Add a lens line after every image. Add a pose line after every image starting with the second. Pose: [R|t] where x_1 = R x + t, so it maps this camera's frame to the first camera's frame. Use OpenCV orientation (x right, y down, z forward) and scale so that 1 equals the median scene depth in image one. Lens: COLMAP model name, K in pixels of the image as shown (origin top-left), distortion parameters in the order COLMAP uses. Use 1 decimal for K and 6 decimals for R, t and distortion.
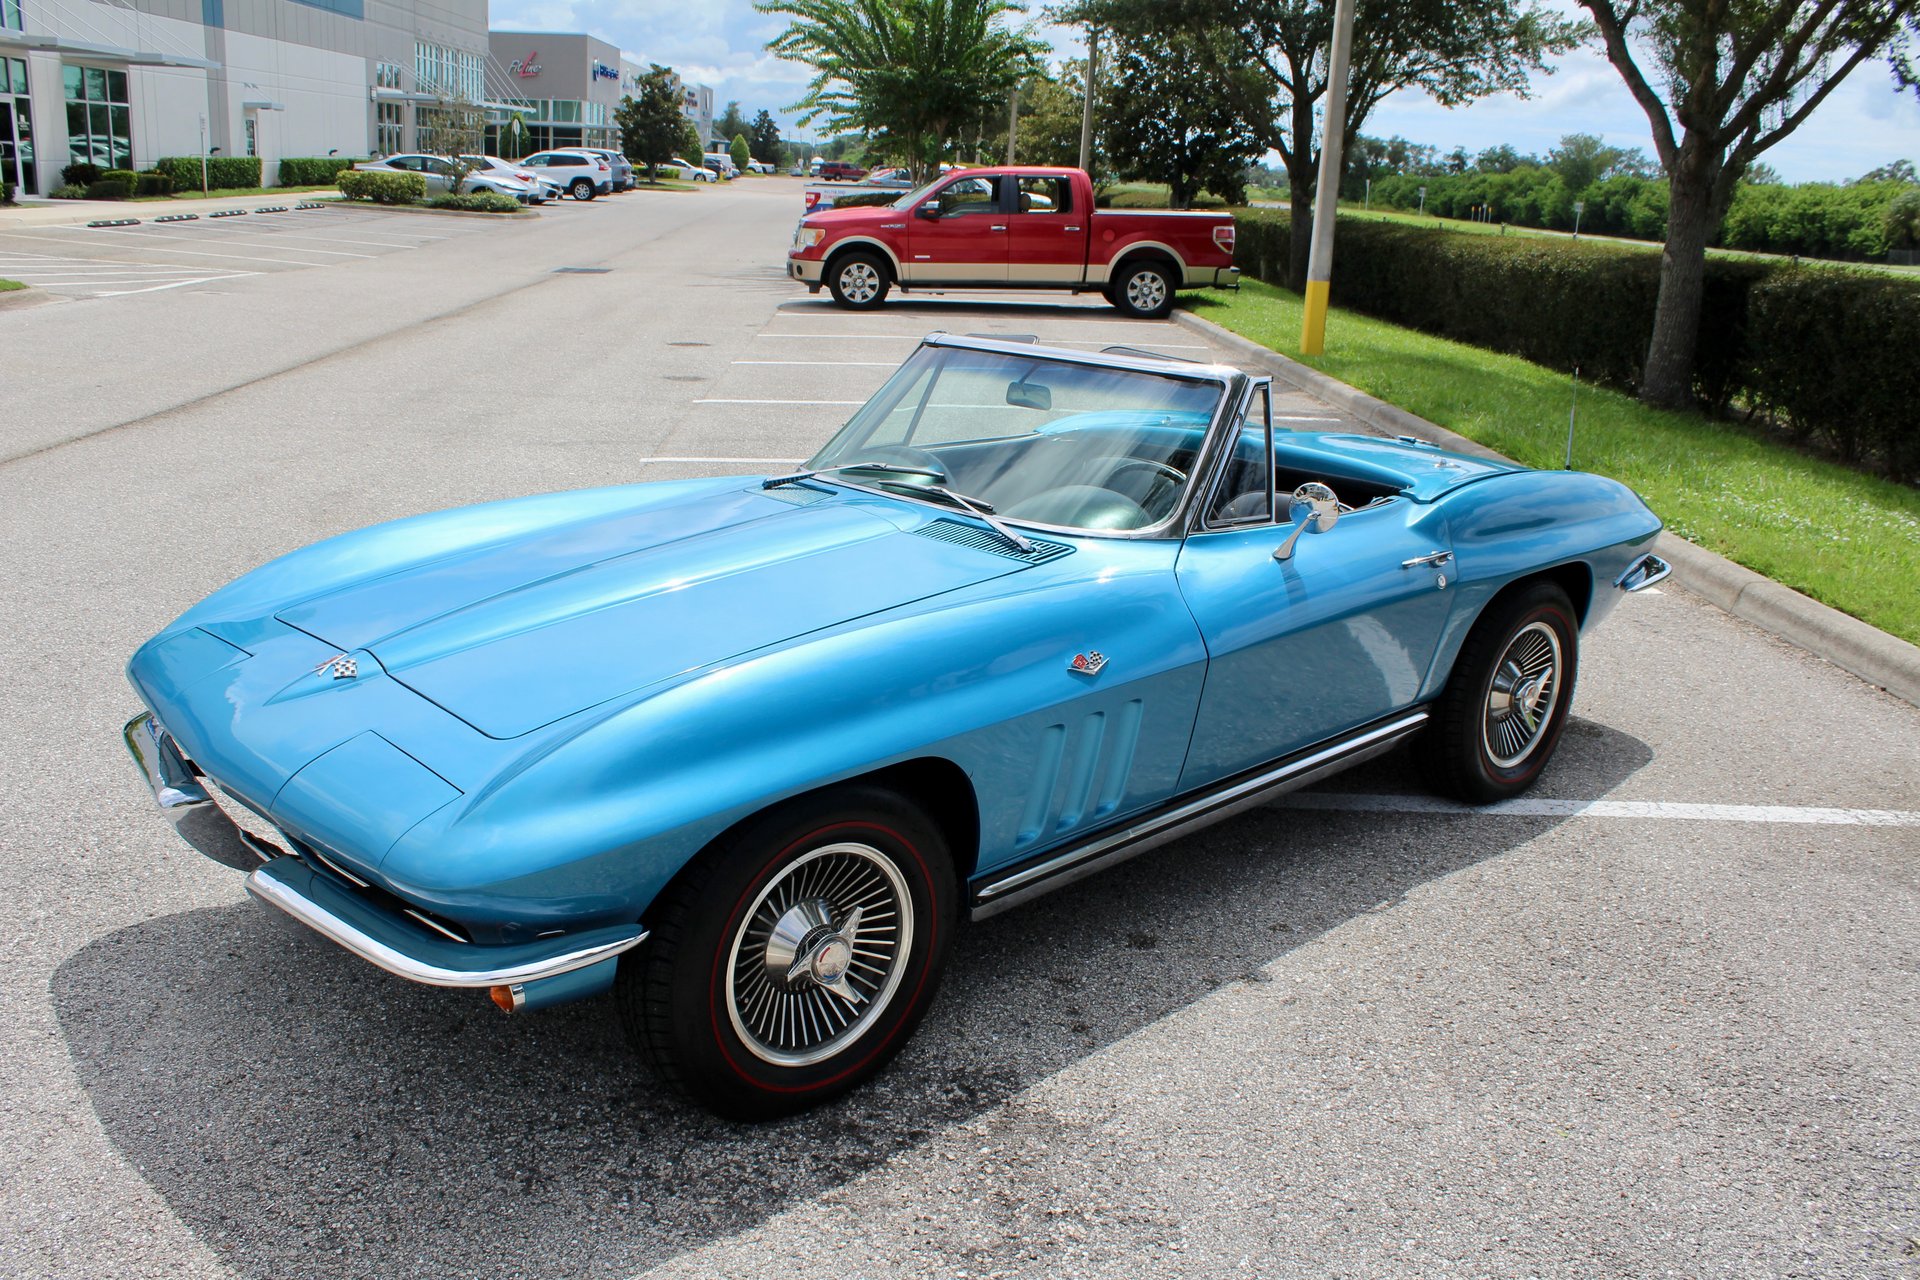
lens RADIAL K [[1652.2, 0, 958.4], [0, 1652.2, 649.8], [0, 0, 1]] dist [-0.165259, 0.153517]
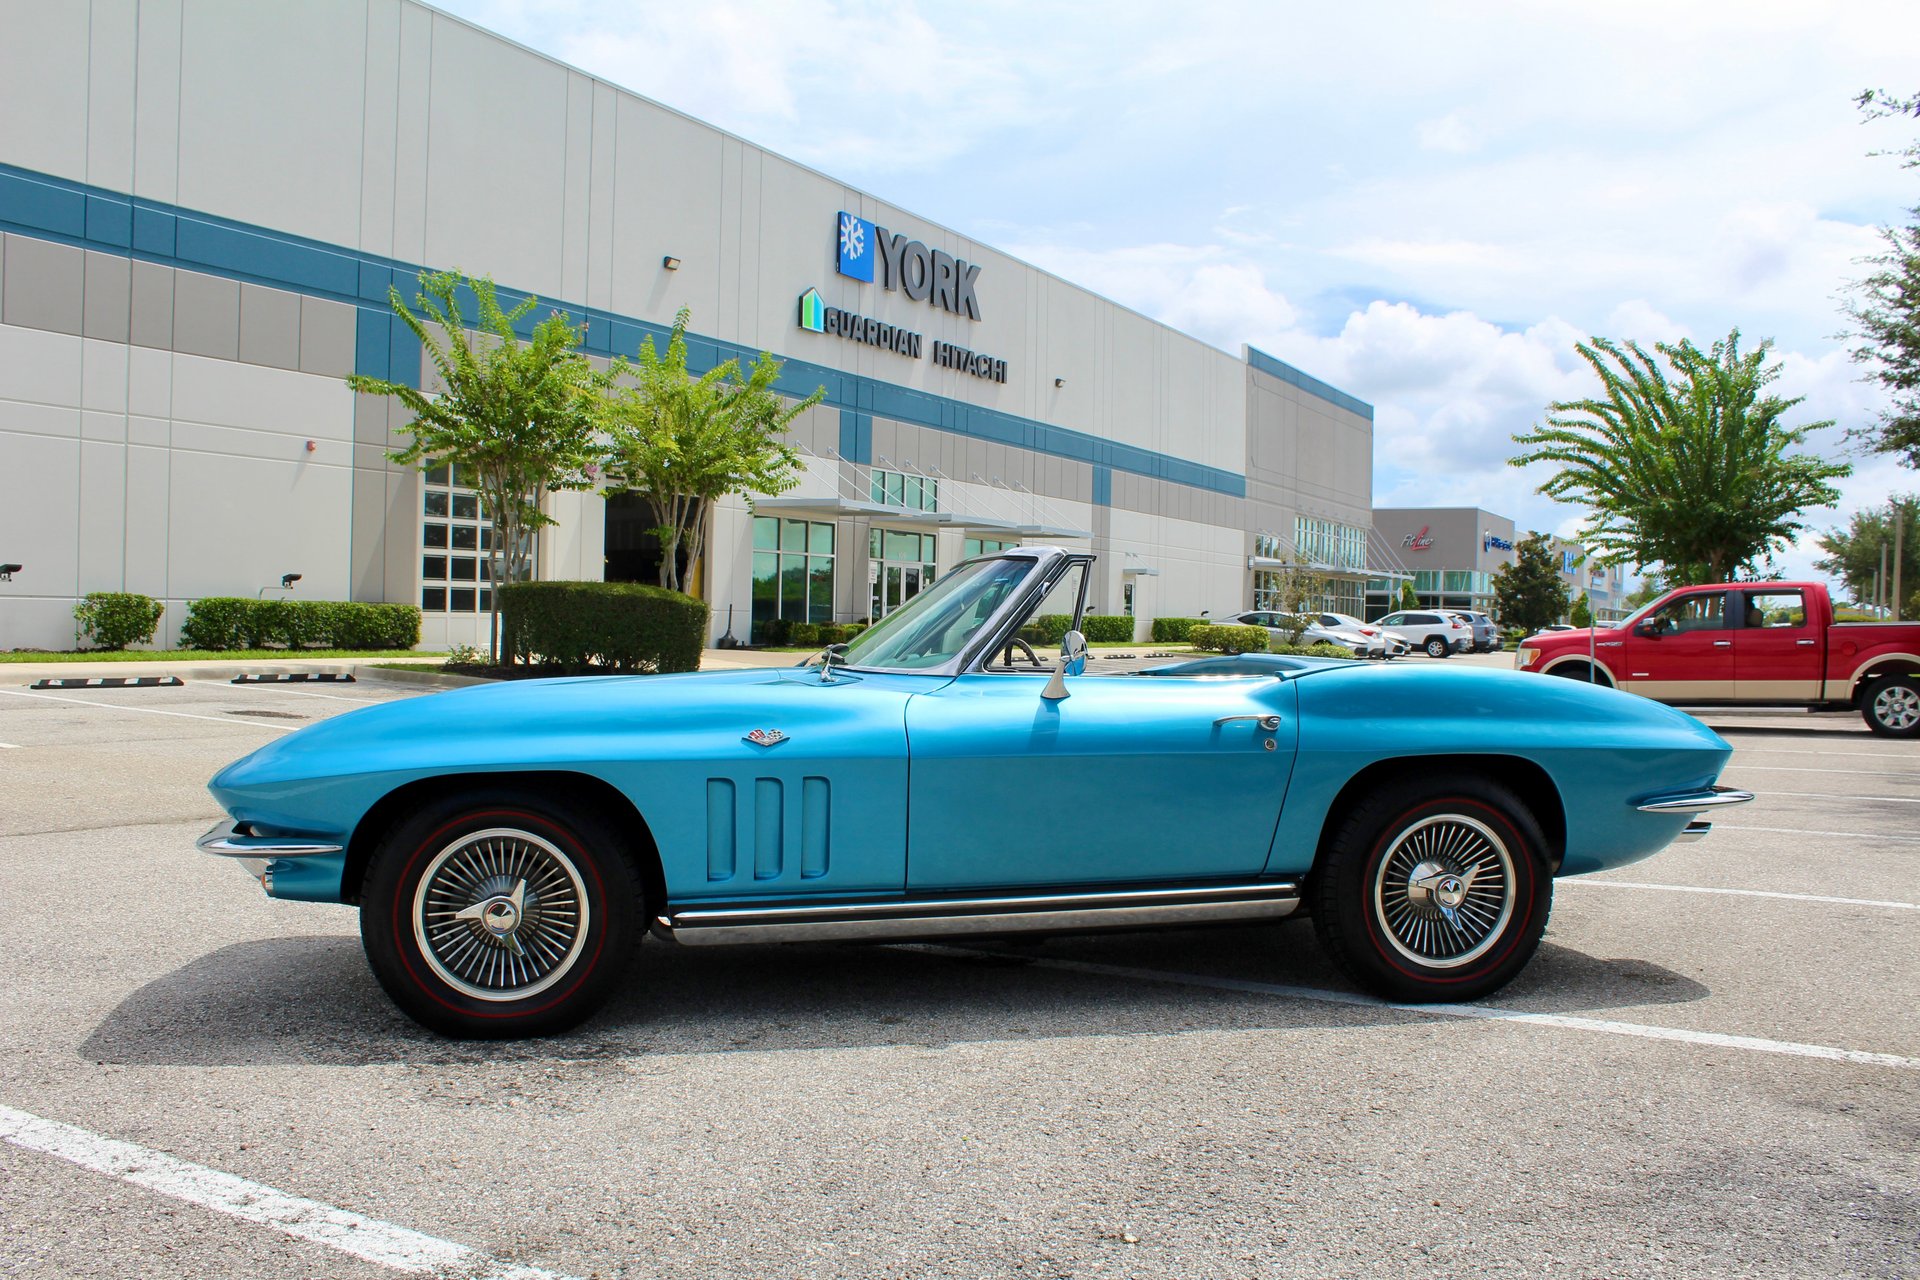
lens RADIAL K [[1657.0, 0, 959.3], [0, 1657.0, 653.0], [0, 0, 1]] dist [-0.169050, 0.163370]
pose [[0.852817, -0.021278, -0.521777, 0.133319], [-0.127127, 0.960651, -0.246957, 0.036854], [0.506500, 0.276941, 0.816554, 0.003939]]
